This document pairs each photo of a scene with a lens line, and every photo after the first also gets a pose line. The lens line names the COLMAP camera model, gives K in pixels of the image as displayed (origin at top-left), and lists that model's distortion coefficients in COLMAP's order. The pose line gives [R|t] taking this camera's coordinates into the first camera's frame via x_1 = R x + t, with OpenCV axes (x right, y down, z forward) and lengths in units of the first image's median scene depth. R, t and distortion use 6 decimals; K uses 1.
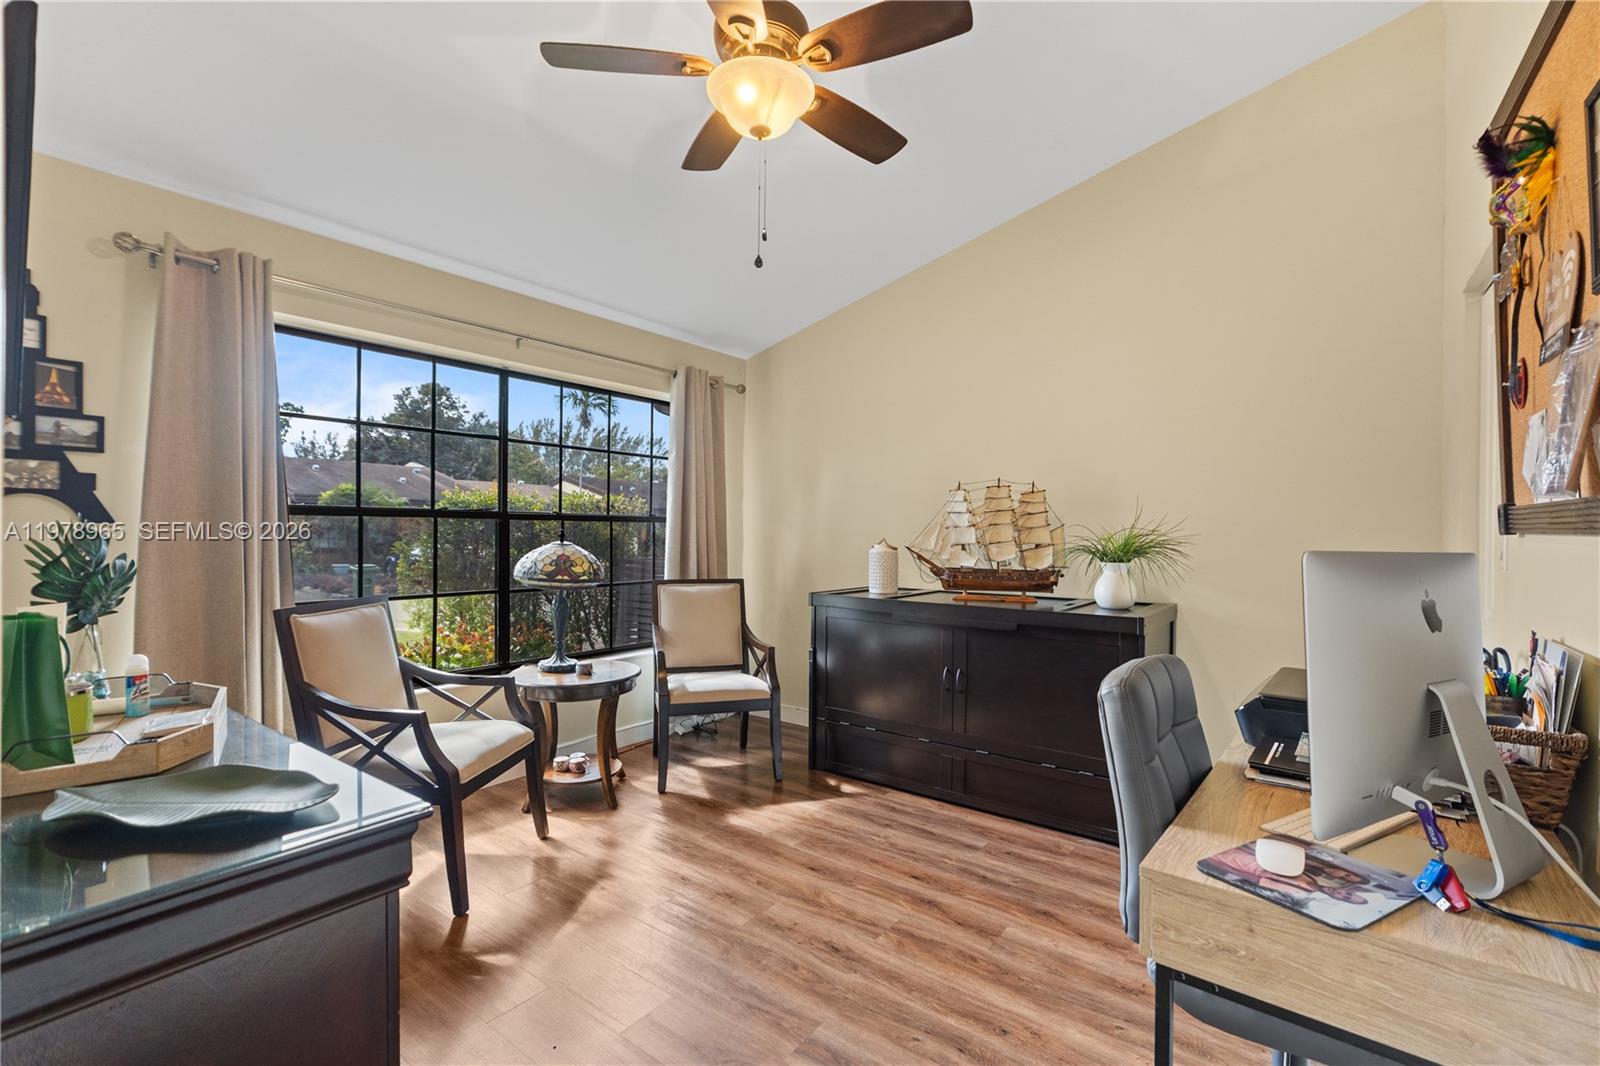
lens RADIAL K [[720.0, 0, 799.9], [0, 720.0, 537.9], [0, 0, 1]] dist [-0.002341, -0.000046]
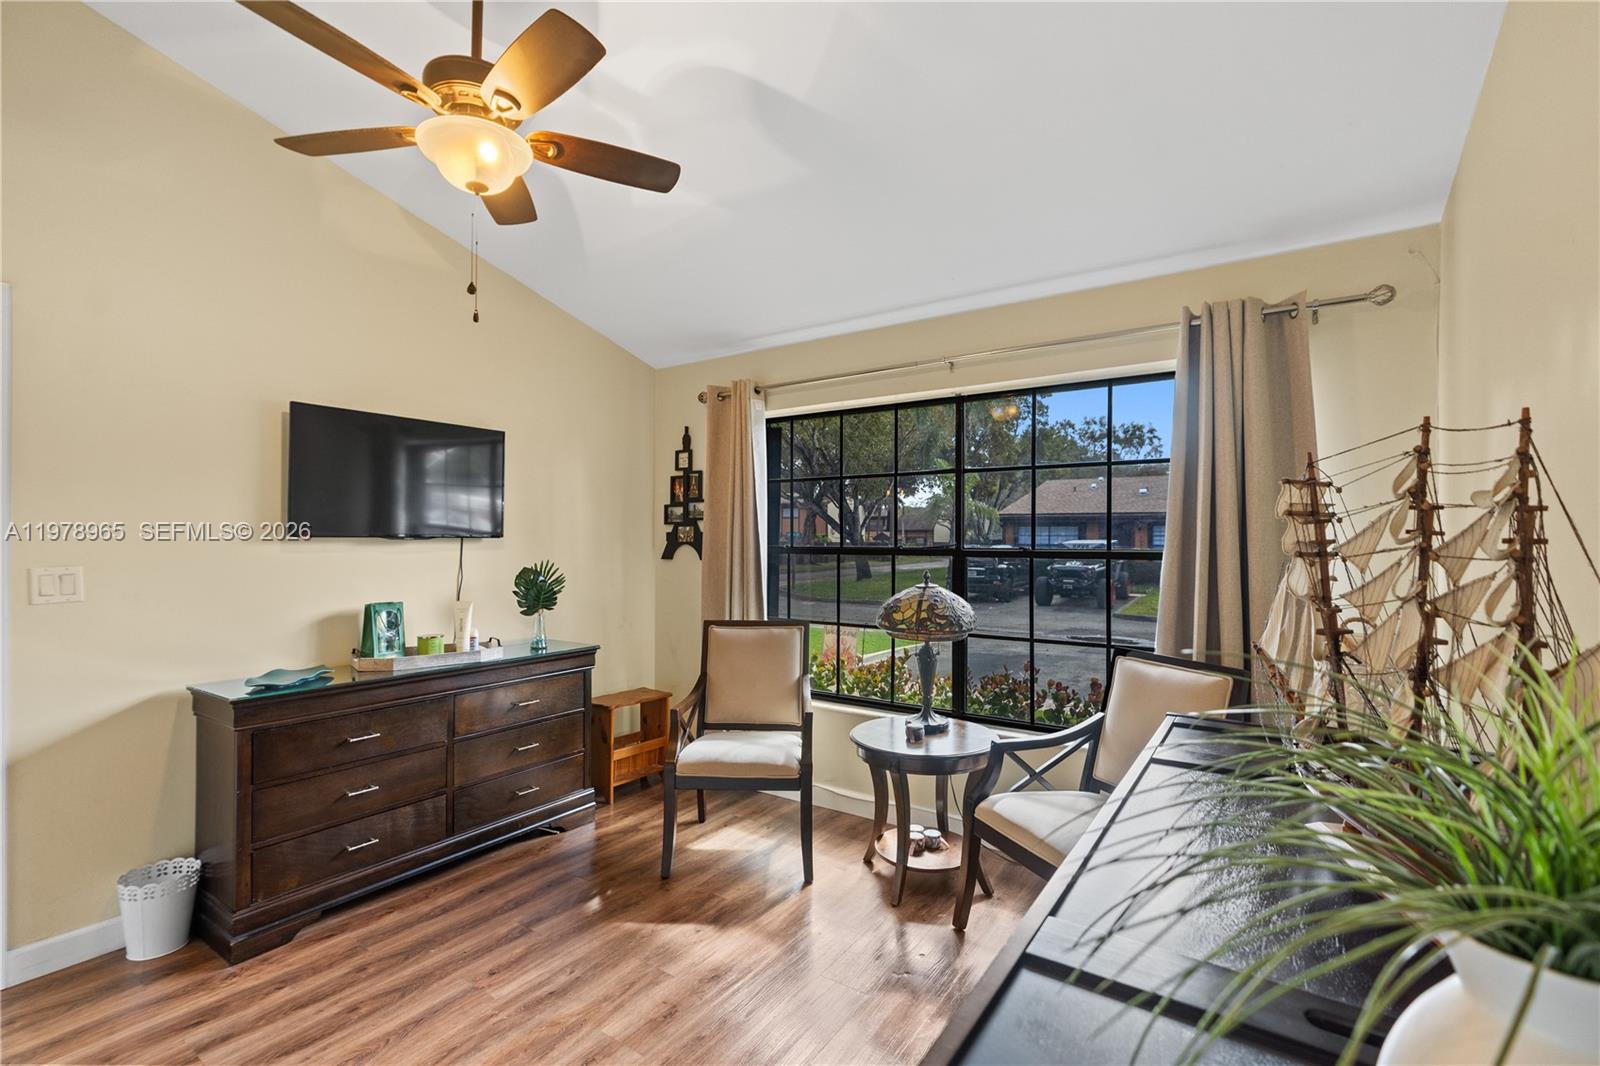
lens RADIAL K [[710.2, 0, 799.2], [0, 710.2, 542.1], [0, 0, 1]] dist [-0.006515, 0.000236]
pose [[0.056747, -0.008751, -0.998350, 0.779993], [-0.013513, 0.999863, -0.009532, -0.051129], [0.998297, 0.014032, 0.056621, 1.160339]]
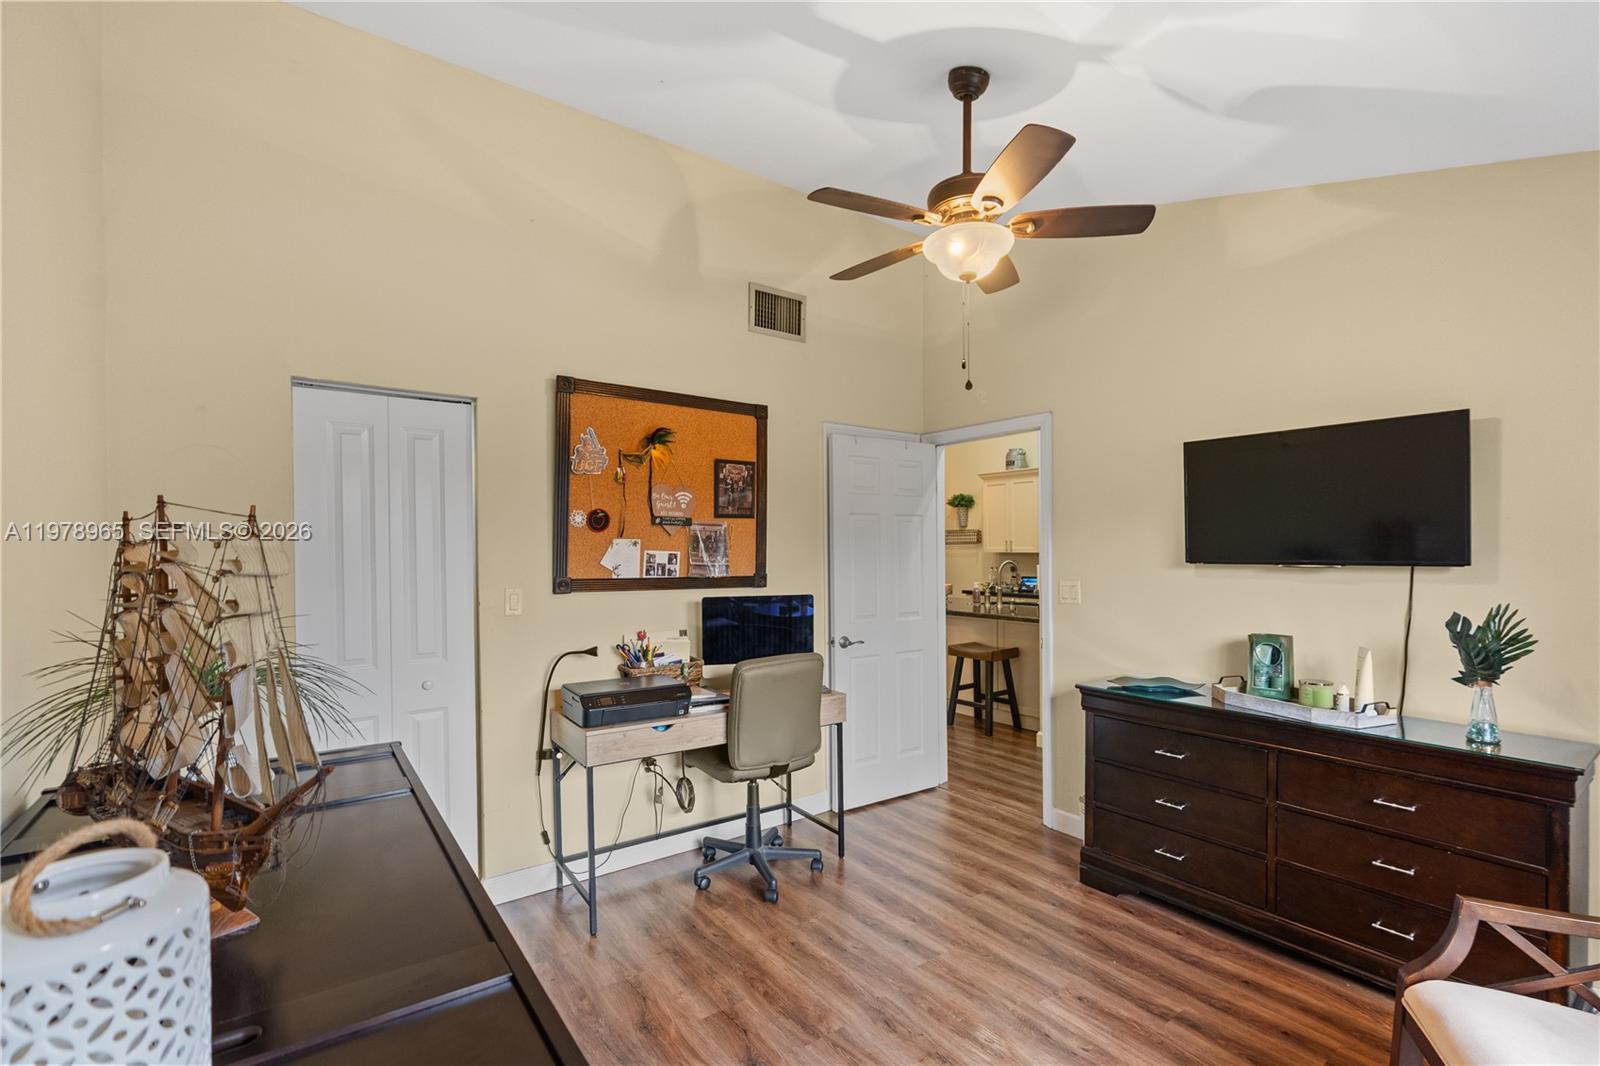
lens RADIAL K [[710.2, 0, 799.2], [0, 710.2, 542.1], [0, 0, 1]] dist [-0.006515, 0.000236]
pose [[-0.958186, 0.000925, 0.286146, -0.109370], [0.001502, 0.999997, 0.001796, -0.101316], [-0.286144, 0.002150, -0.958184, 1.846429]]
